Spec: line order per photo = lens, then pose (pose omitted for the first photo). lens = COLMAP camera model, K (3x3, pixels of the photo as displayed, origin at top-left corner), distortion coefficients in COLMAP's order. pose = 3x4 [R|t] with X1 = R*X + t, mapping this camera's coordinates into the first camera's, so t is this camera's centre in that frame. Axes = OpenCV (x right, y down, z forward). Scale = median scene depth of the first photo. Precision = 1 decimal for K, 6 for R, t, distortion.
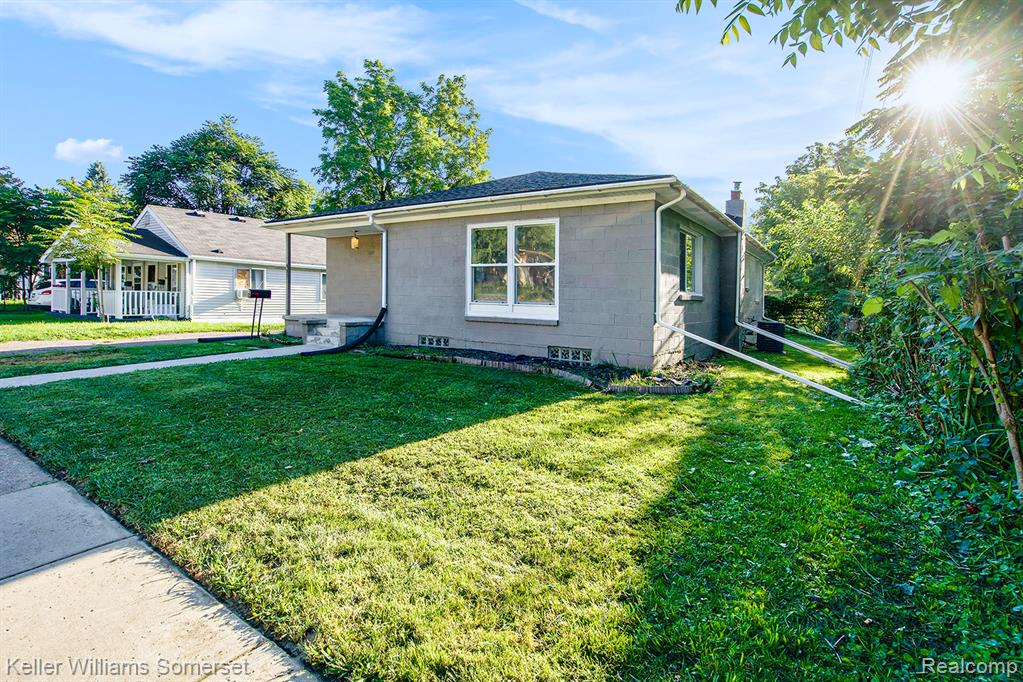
lens RADIAL K [[472.0, 0, 495.4], [0, 472.0, 306.4], [0, 0, 1]] dist [-0.002240, -0.000516]
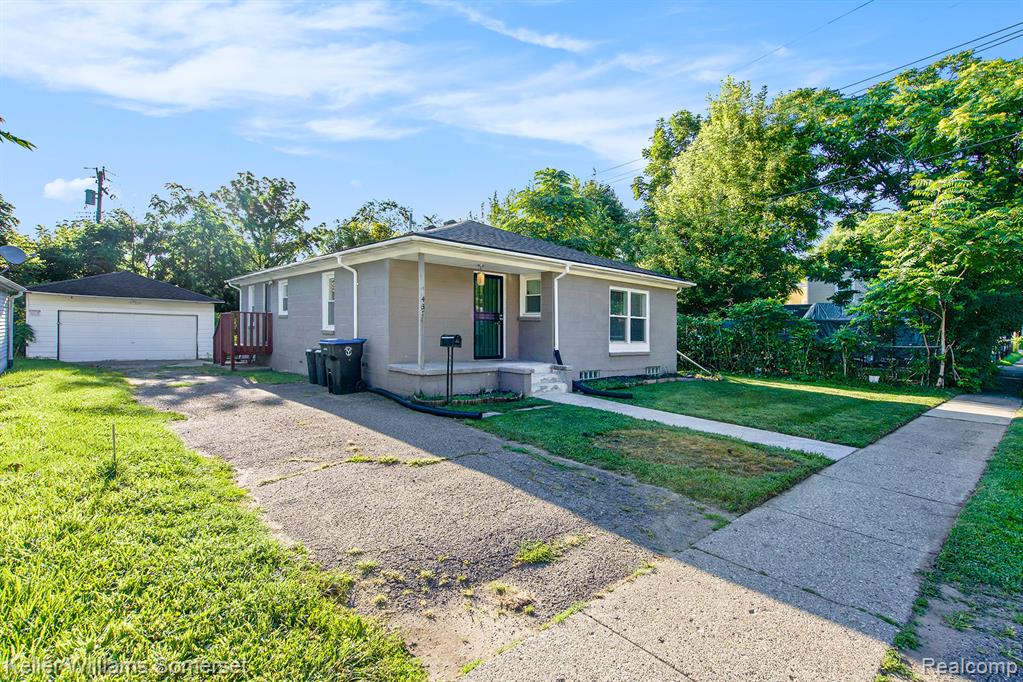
lens RADIAL K [[472.0, 0, 513.1], [0, 472.0, 335.8], [0, 0, 1]] dist [-0.002240, -0.000516]
pose [[0.268647, -0.029081, 0.962800, -1.372008], [0.001920, 0.999558, 0.029656, -0.066217], [-0.963237, -0.006118, 0.268585, 0.850413]]
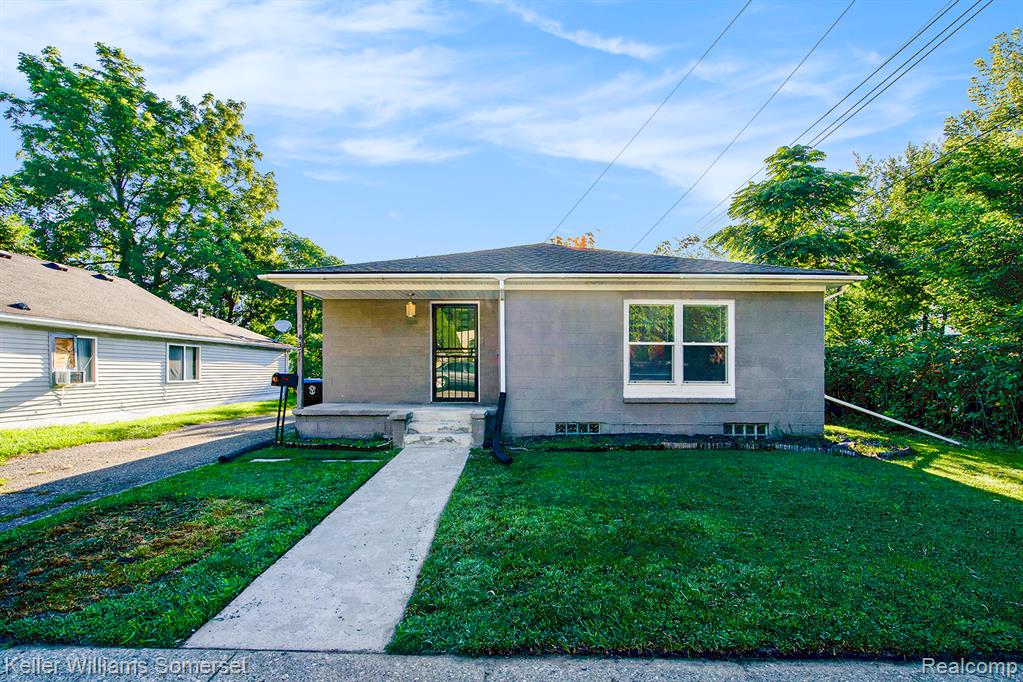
lens RADIAL K [[472.0, 0, 512.1], [0, 472.0, 371.4], [0, 0, 1]] dist [-0.002240, -0.000516]
pose [[0.840911, -0.023456, 0.540665, -0.711560], [0.027267, 0.999628, 0.000958, -0.036729], [-0.540487, 0.013936, 0.841237, 0.321003]]
